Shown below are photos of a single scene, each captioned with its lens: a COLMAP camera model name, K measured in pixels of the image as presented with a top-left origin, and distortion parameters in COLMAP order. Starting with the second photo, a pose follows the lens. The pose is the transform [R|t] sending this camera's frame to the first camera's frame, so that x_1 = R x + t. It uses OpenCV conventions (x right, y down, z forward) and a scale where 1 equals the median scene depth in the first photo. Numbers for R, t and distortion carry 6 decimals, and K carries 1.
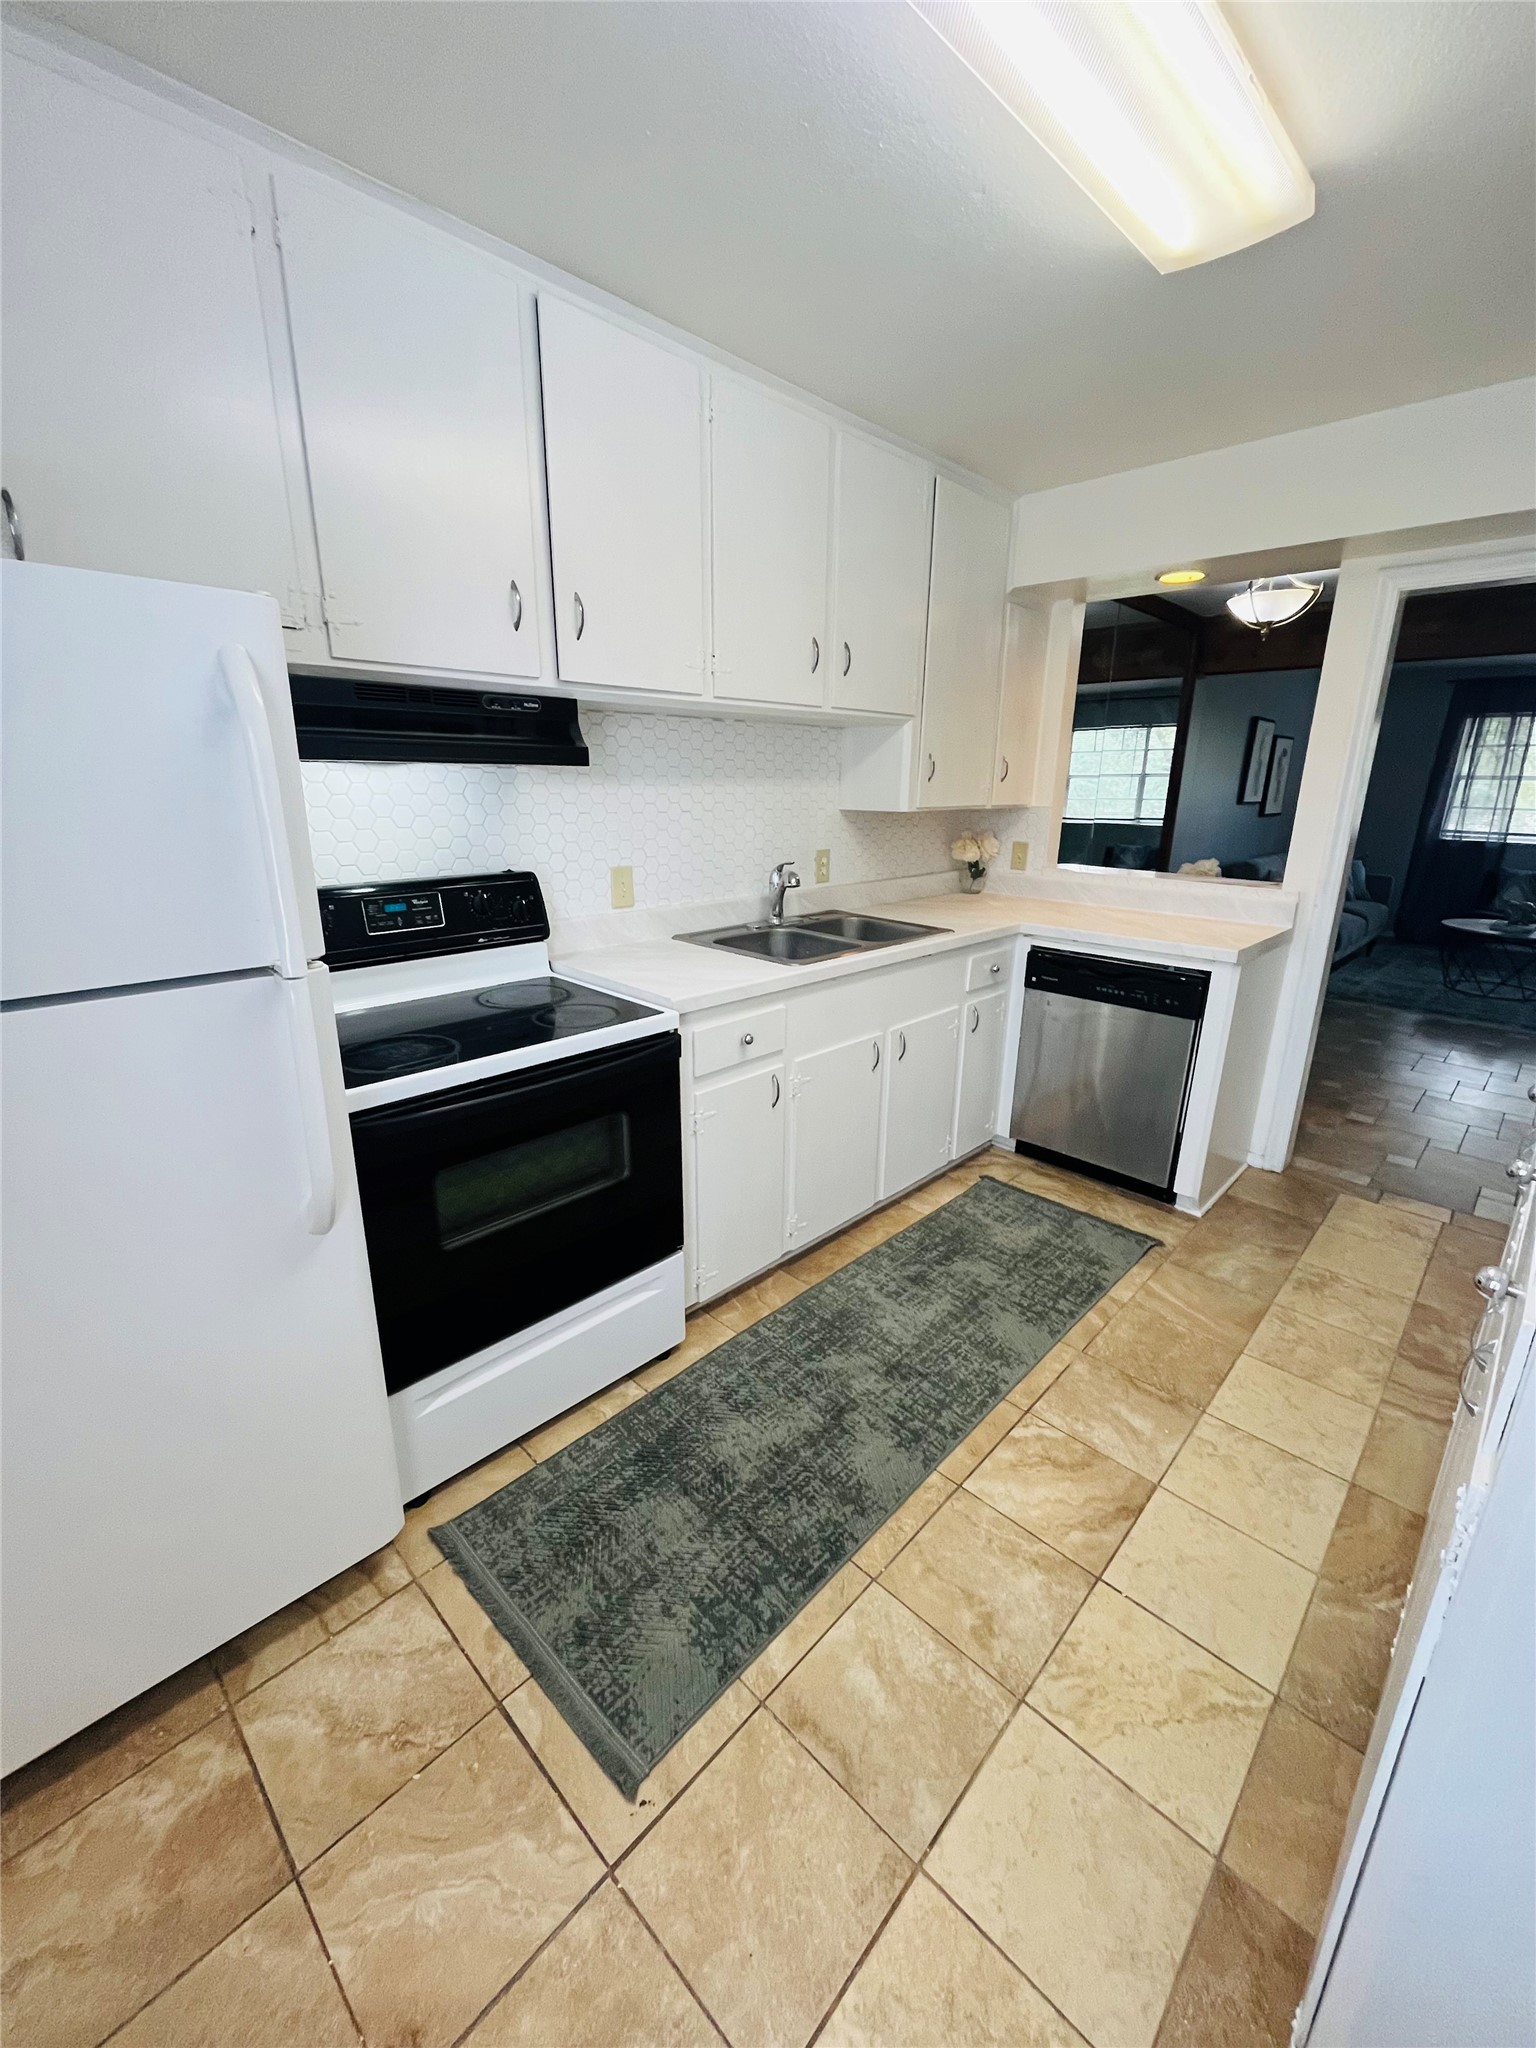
lens RADIAL K [[830.3, 0, 767.2], [0, 830.3, 1022.6], [0, 0, 1]] dist [-0.001689, -0.000192]
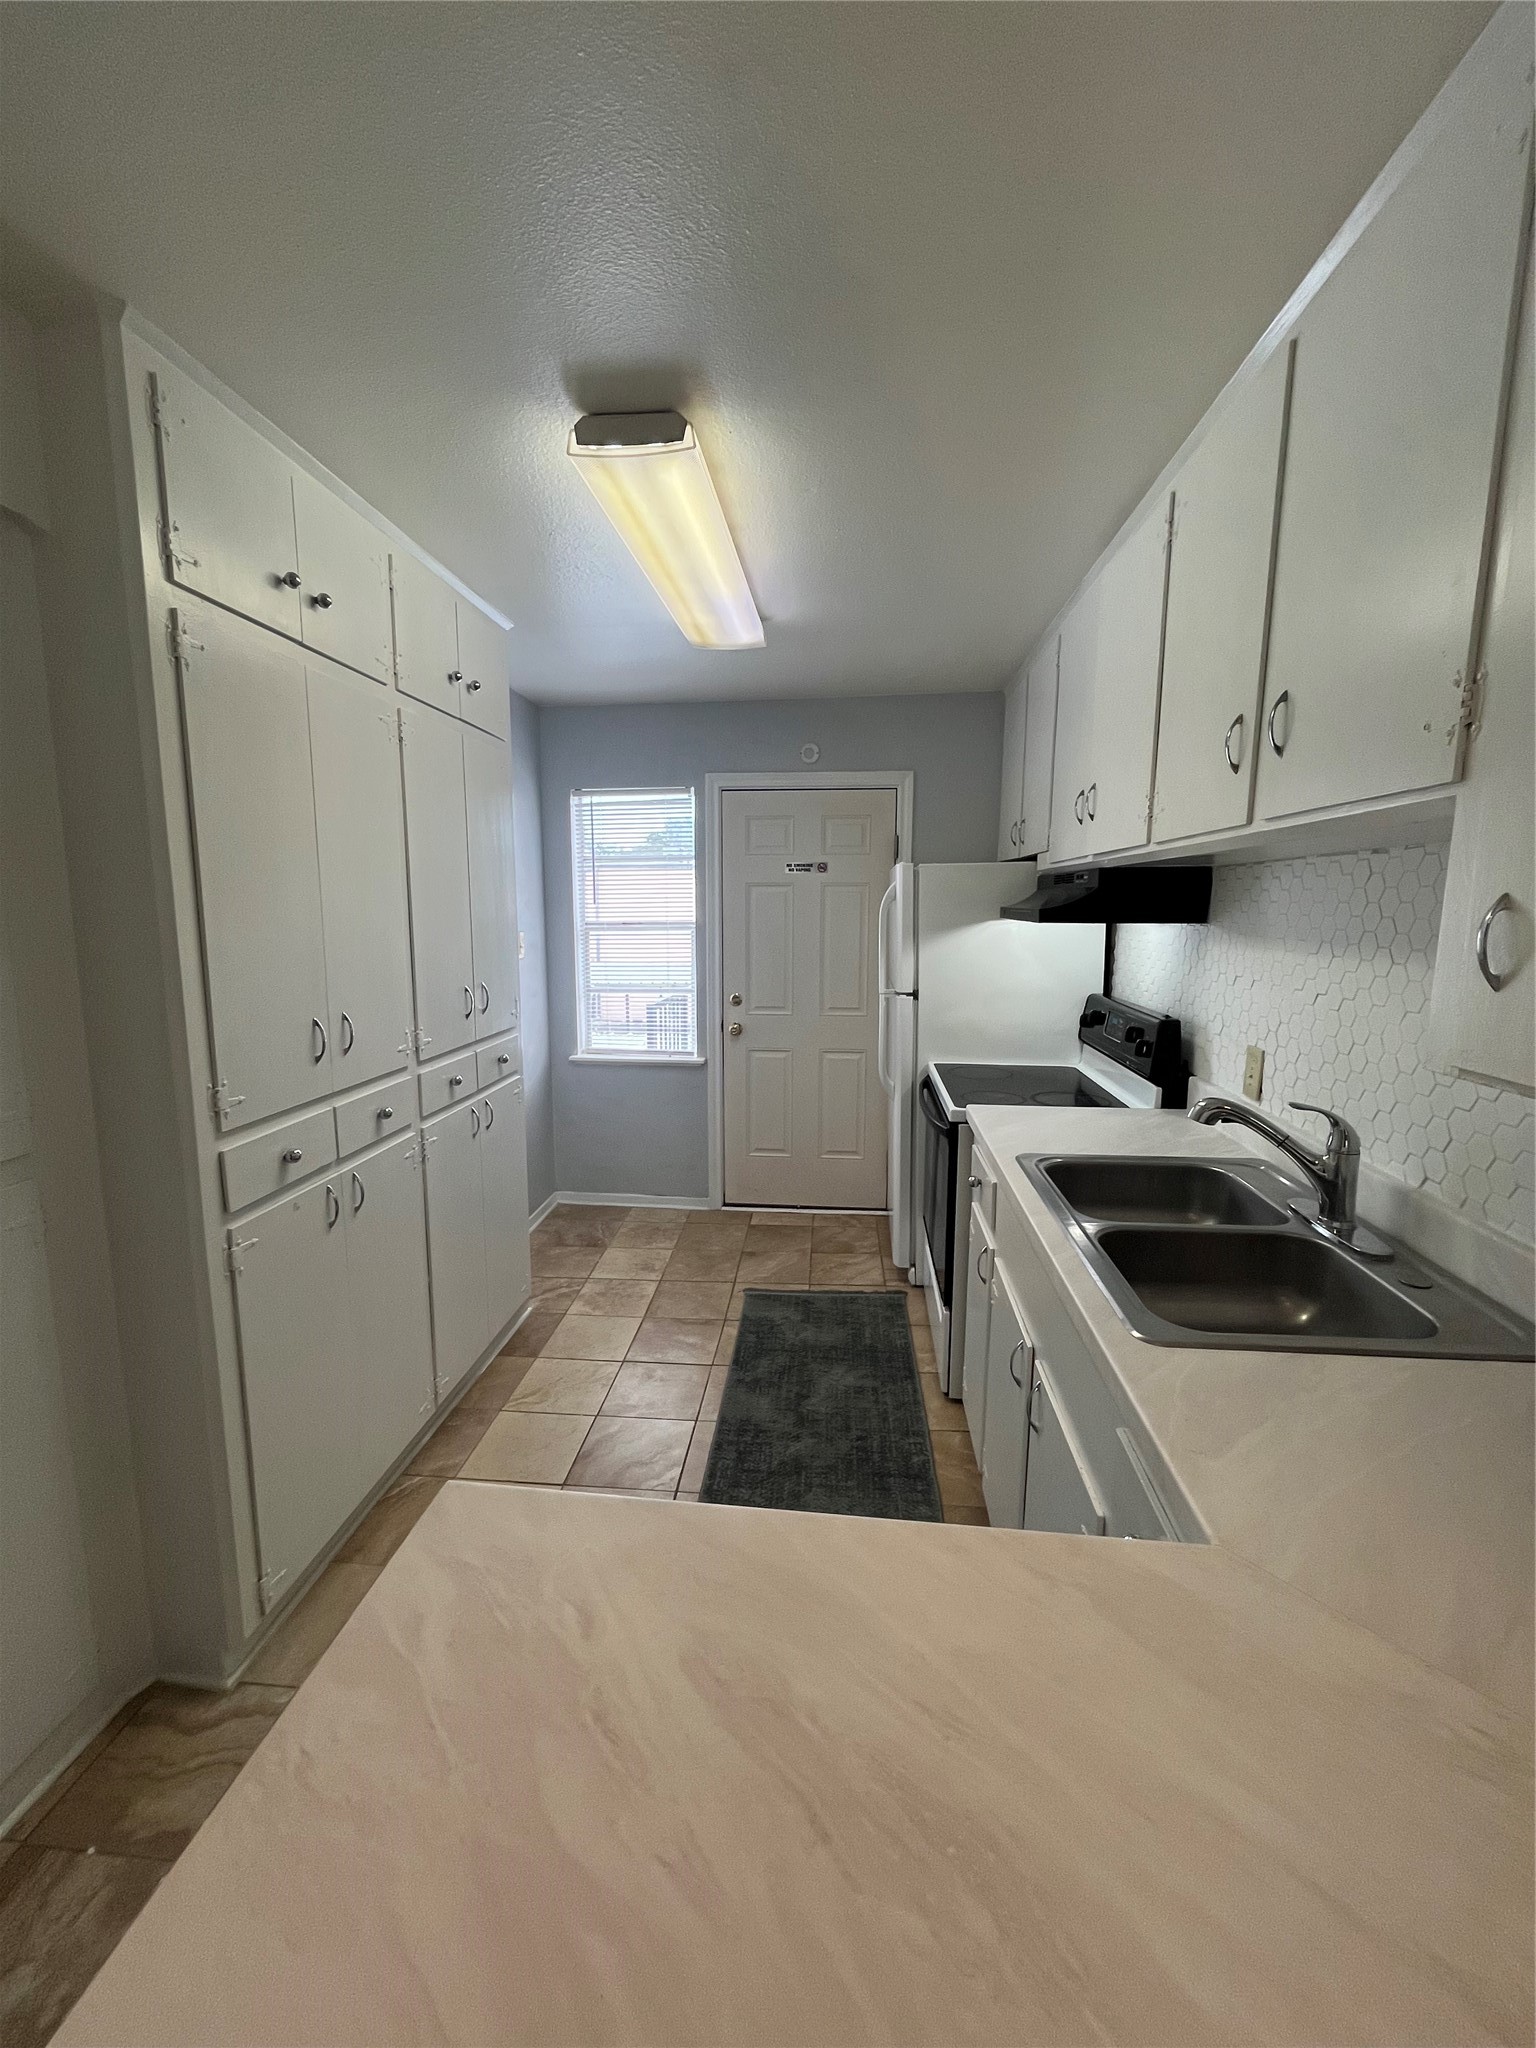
lens RADIAL K [[830.3, 0, 768.4], [0, 830.3, 1023.5], [0, 0, 1]] dist [-0.001689, -0.000192]
pose [[-0.778672, 0.081748, -0.622083, 0.954472], [-0.186049, 0.916801, 0.353358, -0.568890], [0.599212, 0.390888, -0.698678, 1.793011]]
